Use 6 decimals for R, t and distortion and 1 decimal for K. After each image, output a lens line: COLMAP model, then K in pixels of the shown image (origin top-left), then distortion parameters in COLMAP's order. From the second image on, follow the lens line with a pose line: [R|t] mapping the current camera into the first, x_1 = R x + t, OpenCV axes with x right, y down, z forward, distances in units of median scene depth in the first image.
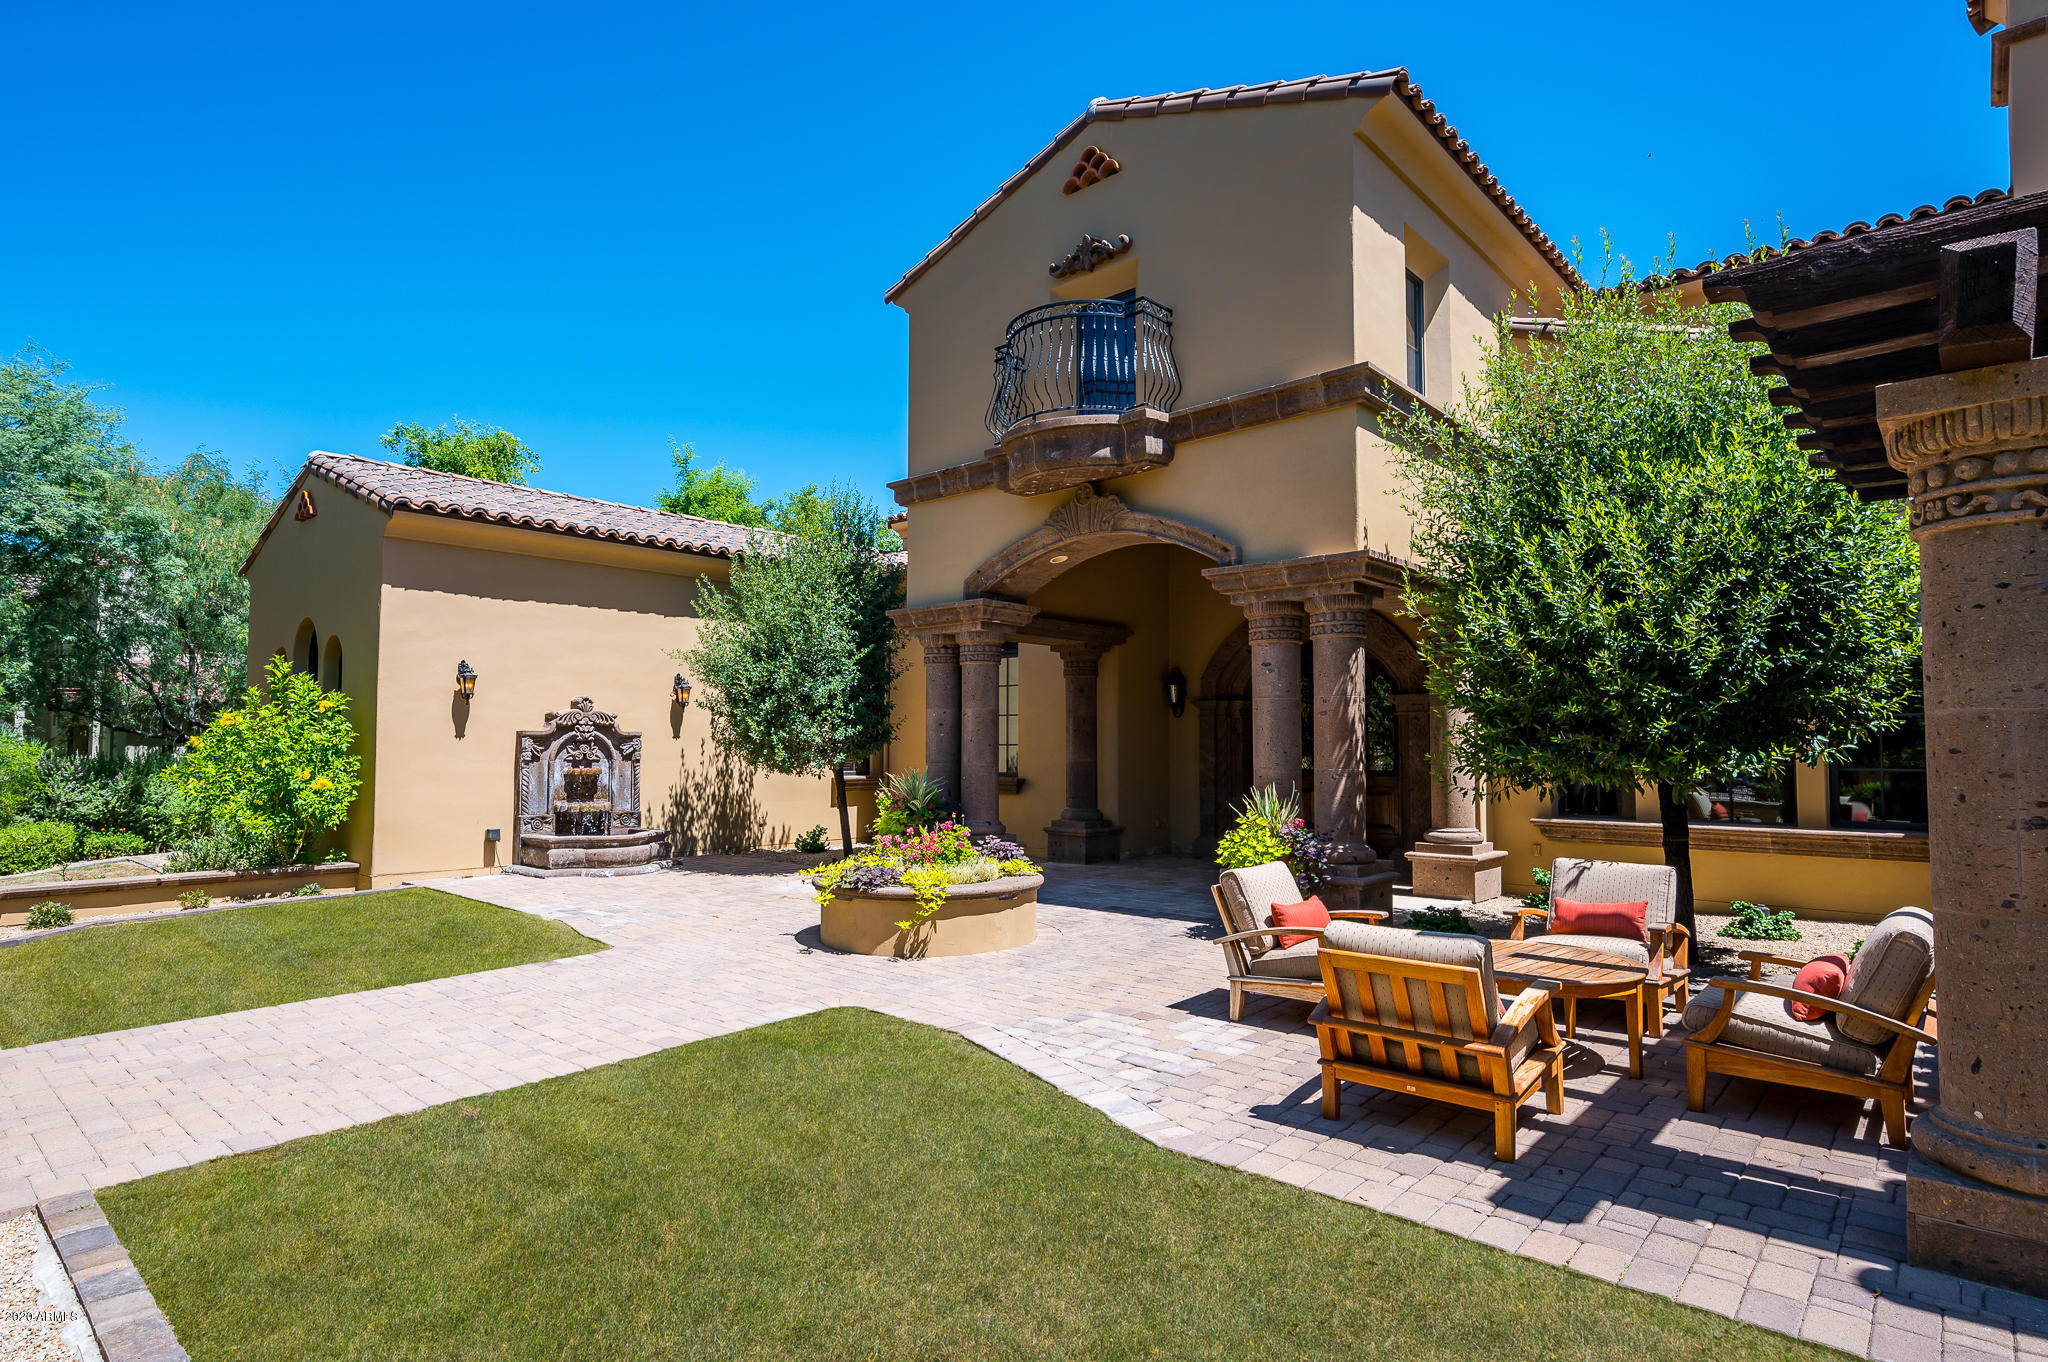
lens RADIAL K [[1056.0, 0, 1024.0], [0, 1056.0, 681.0], [0, 0, 1]] dist [0.004028, 0.000339]
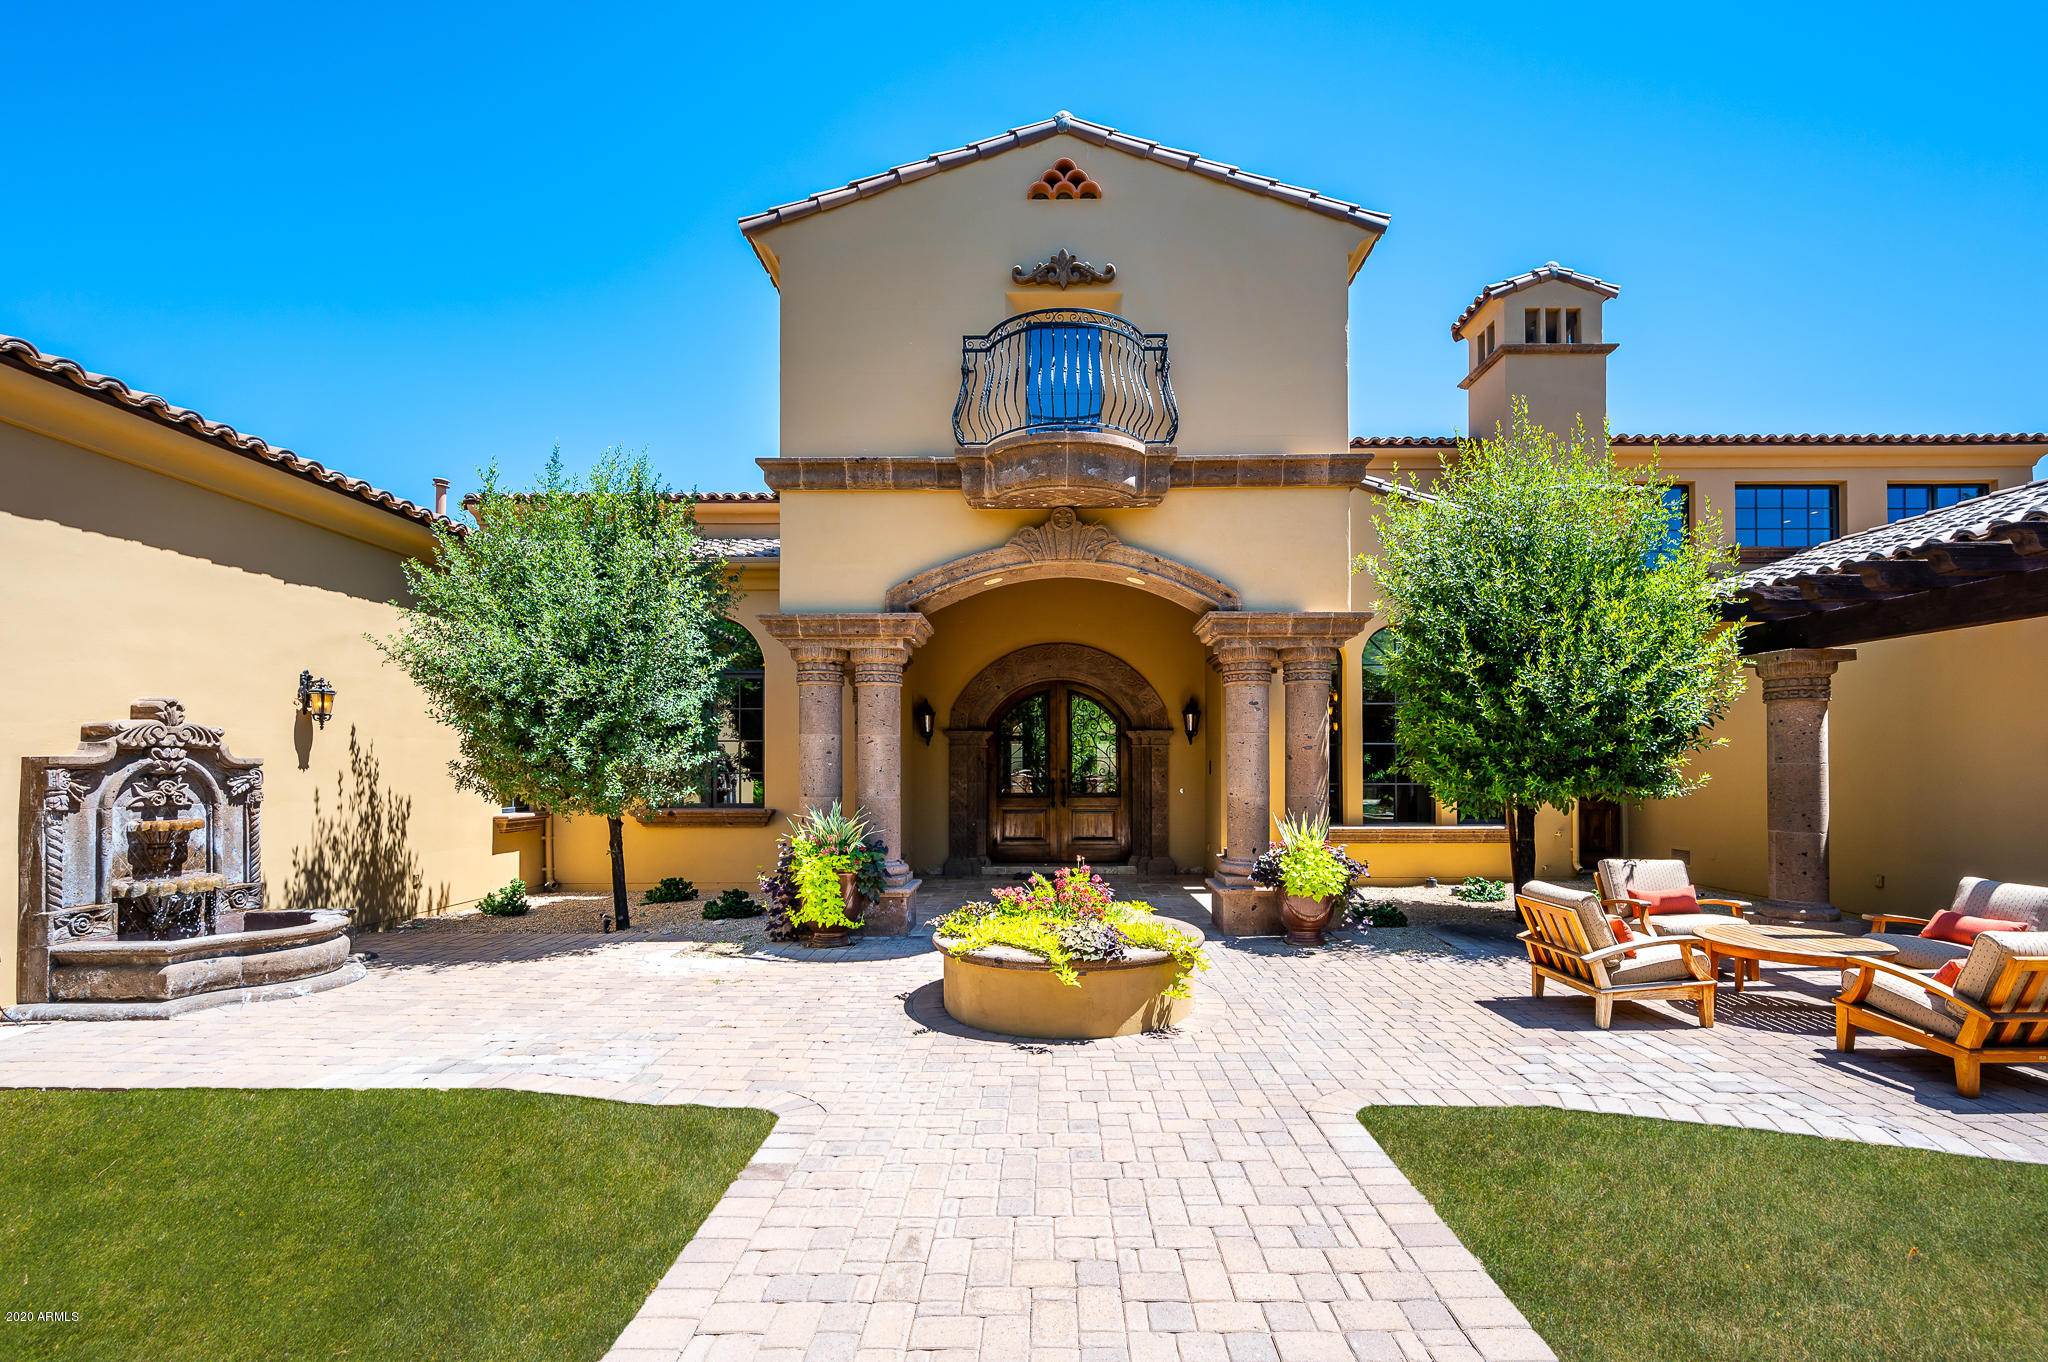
lens RADIAL K [[868.2, 0, 1029.5], [0, 868.2, 740.7], [0, 0, 1]] dist [0.004642, -0.000013]
pose [[0.751262, 0.016257, 0.659804, -0.410401], [-0.037574, 0.999129, 0.018165, 0.011927], [-0.658934, -0.038439, 0.751218, 0.344525]]
